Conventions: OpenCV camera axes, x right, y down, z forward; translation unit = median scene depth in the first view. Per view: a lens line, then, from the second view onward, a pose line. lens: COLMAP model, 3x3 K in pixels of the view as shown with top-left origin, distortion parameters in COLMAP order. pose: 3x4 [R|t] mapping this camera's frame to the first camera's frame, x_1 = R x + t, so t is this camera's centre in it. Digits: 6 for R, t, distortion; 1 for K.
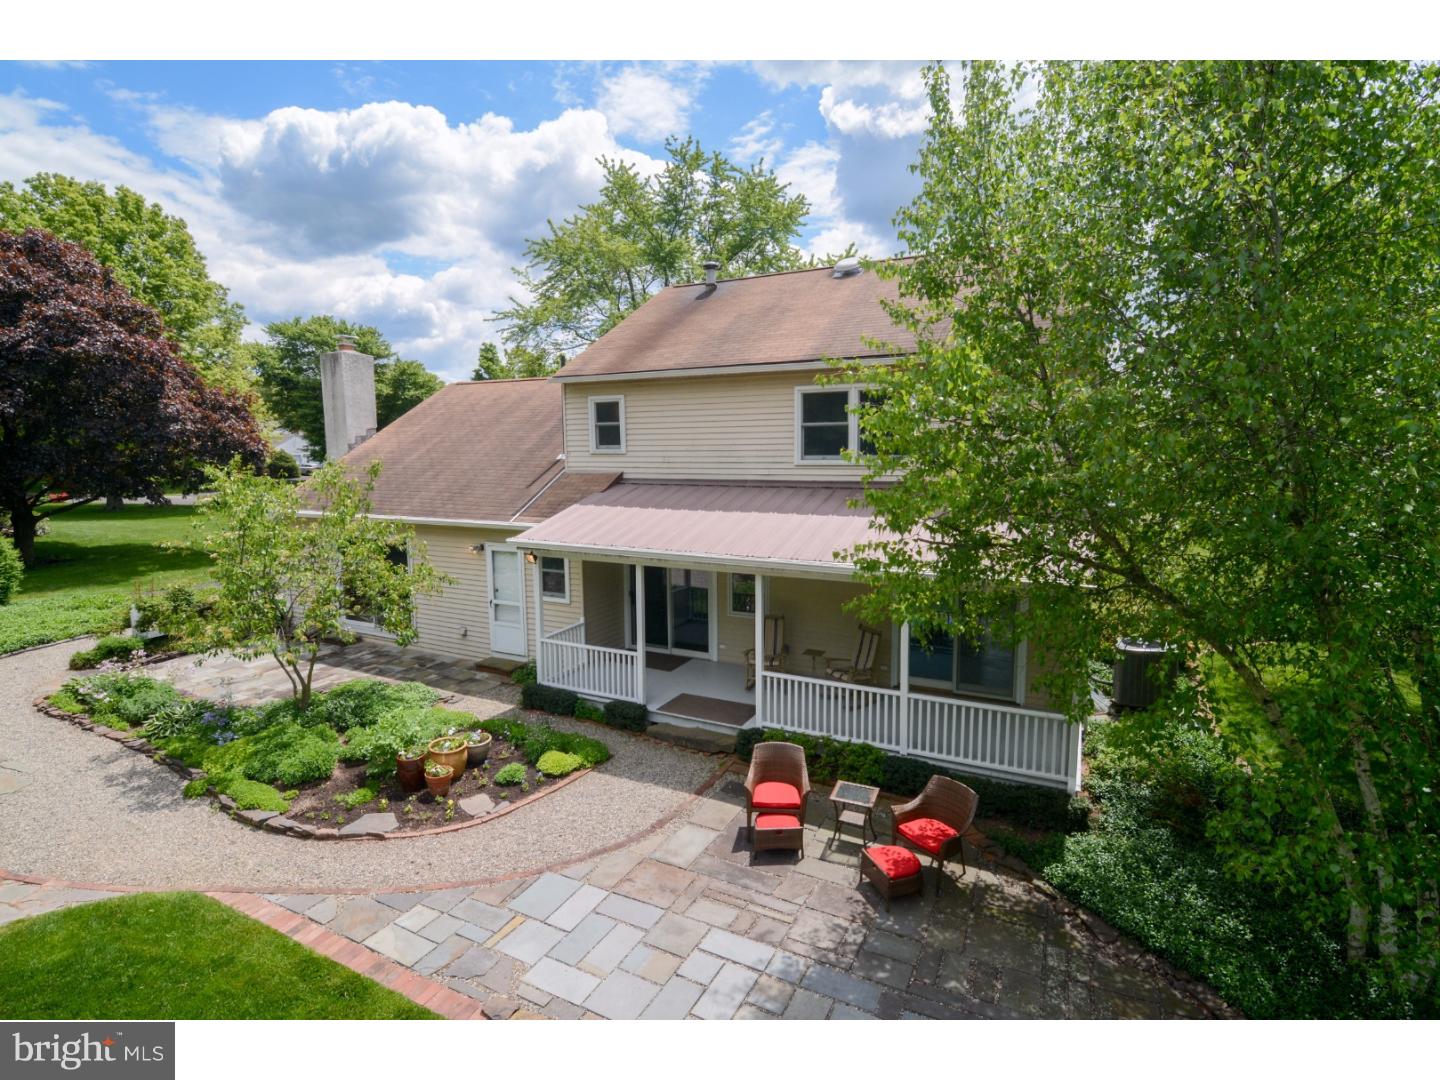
lens RADIAL K [[717.6, 0, 722.4], [0, 717.6, 526.5], [0, 0, 1]] dist [-0.020440, -0.004331]
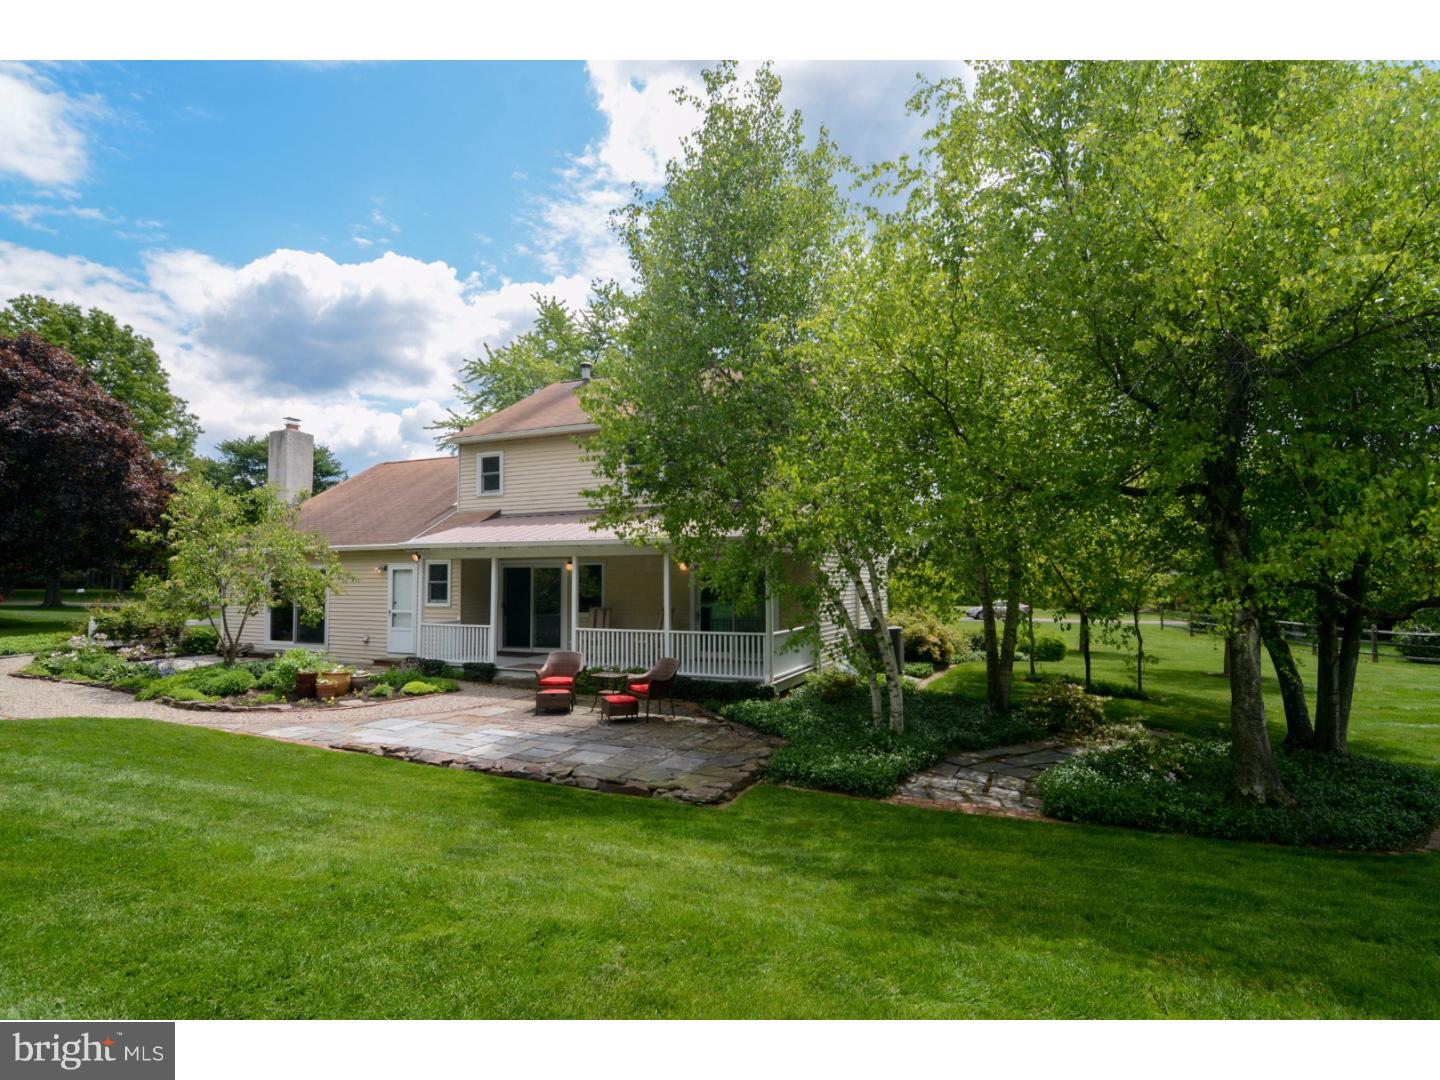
lens RADIAL K [[749.5, 0, 719.3], [0, 749.5, 547.9], [0, 0, 1]] dist [-0.019250, -0.006467]
pose [[0.999048, 0.009976, 0.042464, 0.112878], [-0.002762, 0.986009, -0.166670, 0.122360], [-0.043533, 0.166394, 0.985098, -0.189160]]
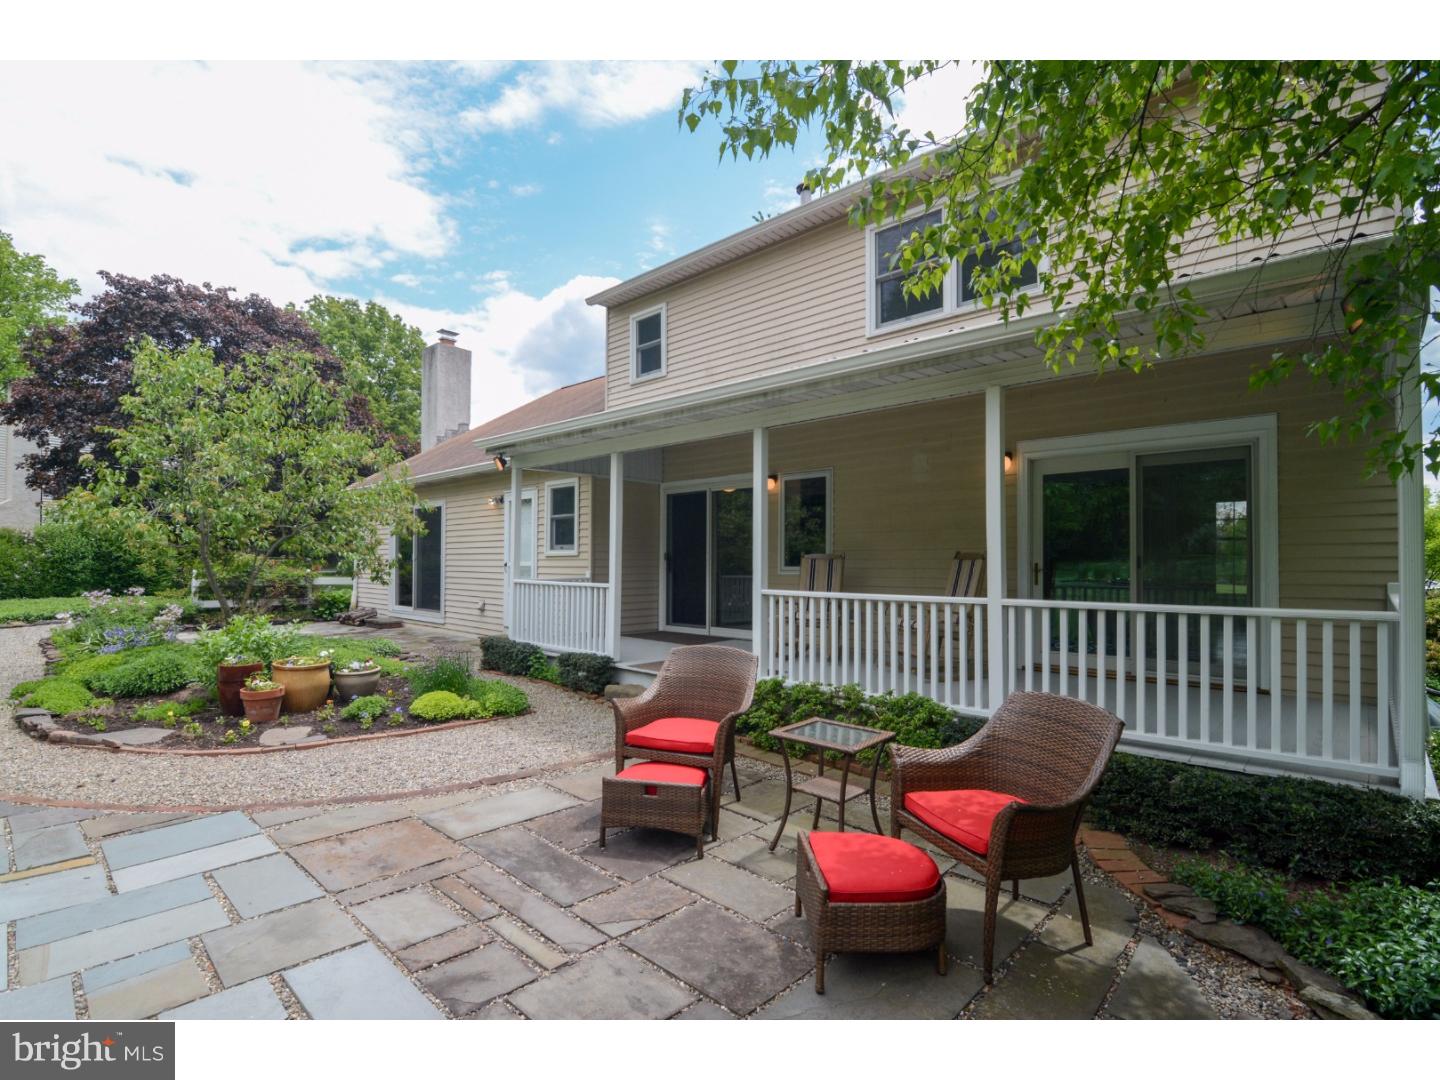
lens RADIAL K [[695.0, 0, 718.5], [0, 695.0, 554.6], [0, 0, 1]] dist [-0.021262, -0.001475]
pose [[0.958921, 0.011371, -0.283444, 0.078418], [-0.048745, 0.990939, -0.125155, 0.105193], [0.279452, 0.133831, 0.950787, 0.180373]]
